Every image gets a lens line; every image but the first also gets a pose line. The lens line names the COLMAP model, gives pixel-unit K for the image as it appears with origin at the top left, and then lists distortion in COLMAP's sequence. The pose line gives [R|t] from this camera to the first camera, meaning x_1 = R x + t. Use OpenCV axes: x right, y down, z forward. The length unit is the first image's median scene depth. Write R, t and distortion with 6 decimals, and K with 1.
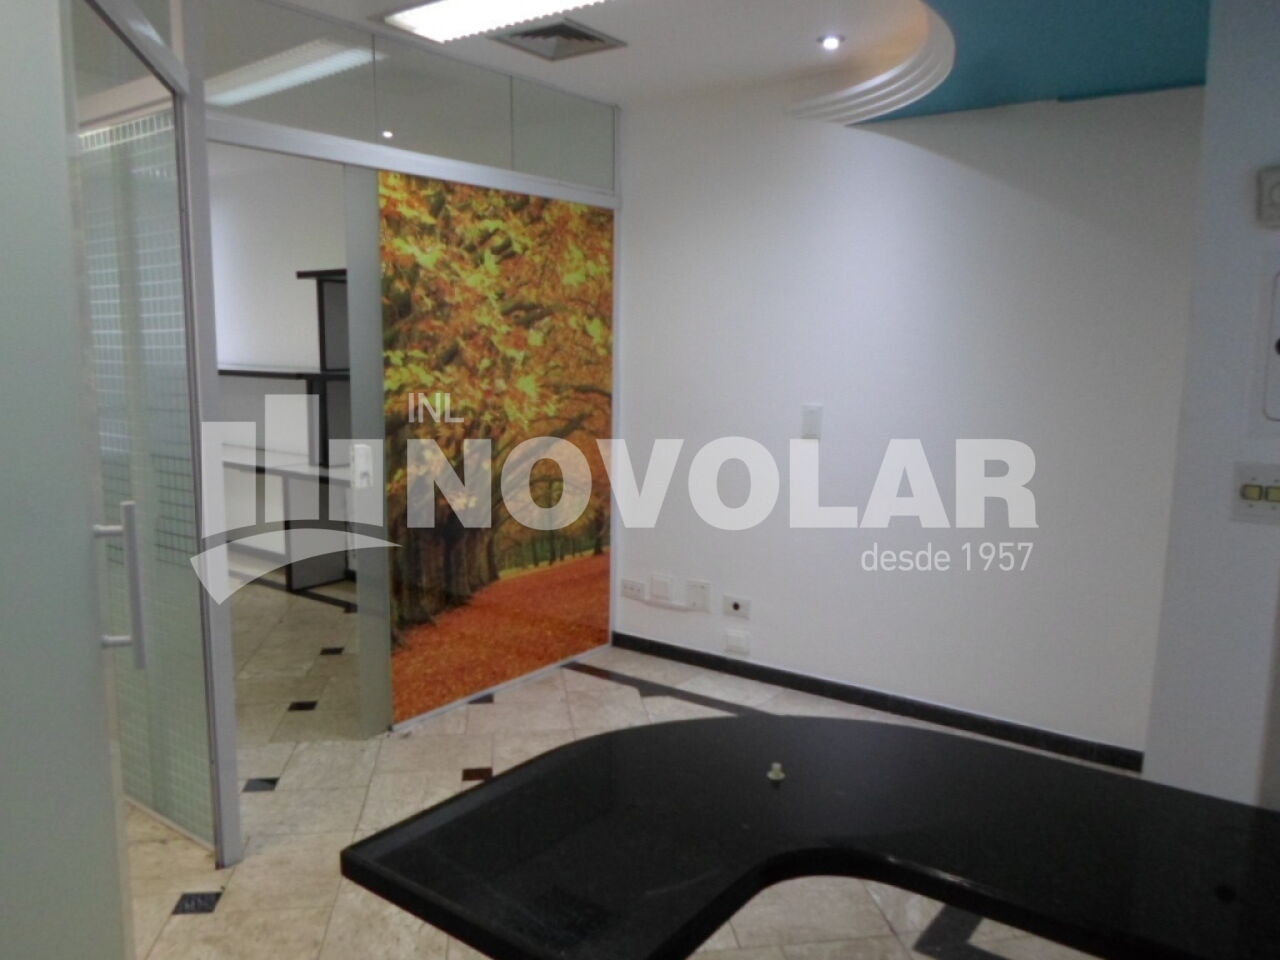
lens RADIAL K [[952.9, 0, 636.0], [0, 952.9, 474.2], [0, 0, 1]] dist [-0.036407, 0.002299]
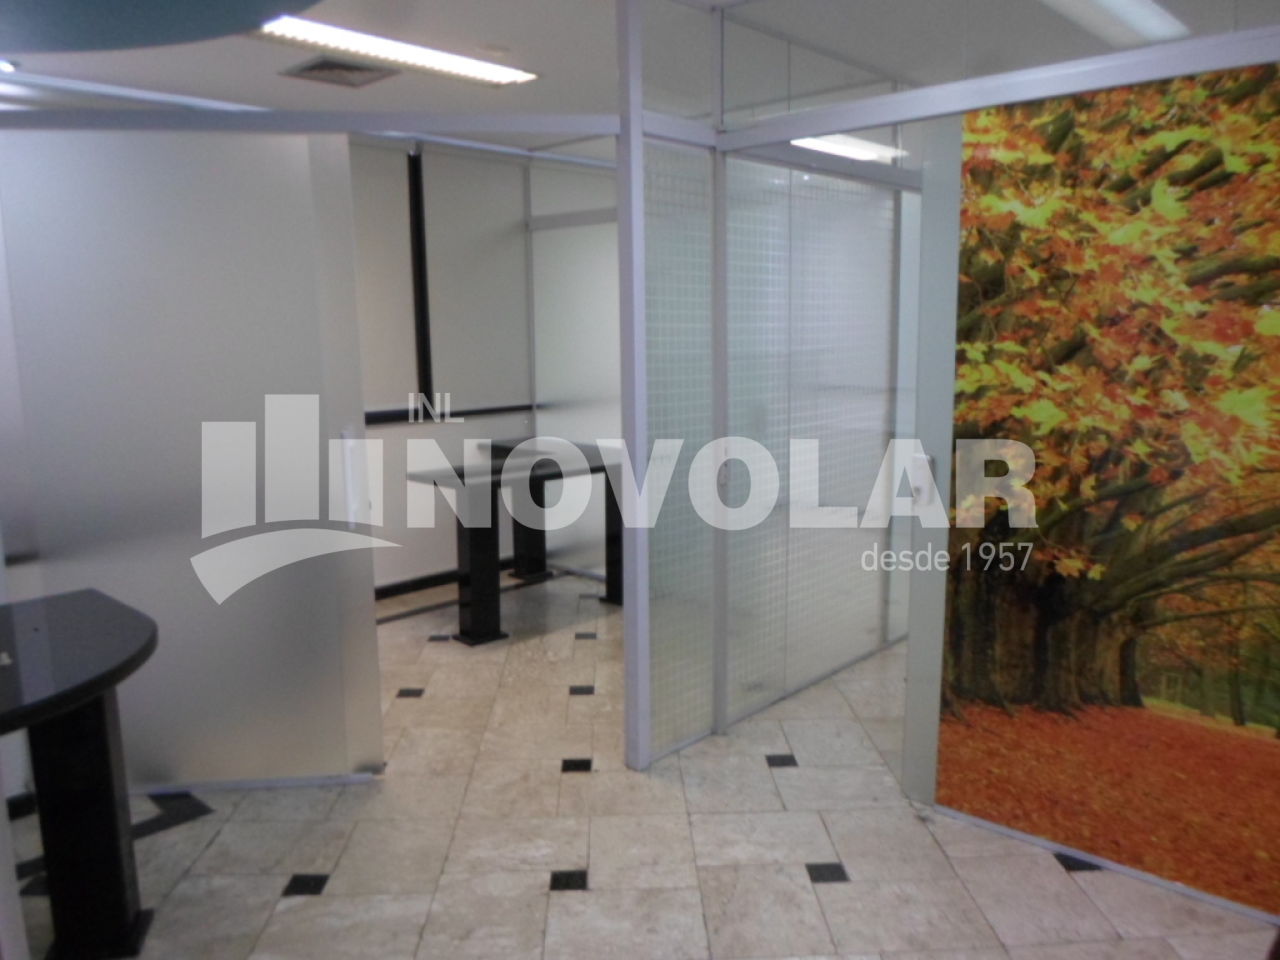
lens RADIAL K [[952.9, 0, 636.0], [0, 952.9, 474.2], [0, 0, 1]] dist [-0.036407, 0.002299]
pose [[-0.085183, 0.141860, -0.986215, 0.515936], [-0.126575, 0.980252, 0.151935, -0.100842], [0.988293, 0.137772, -0.065545, 0.746343]]
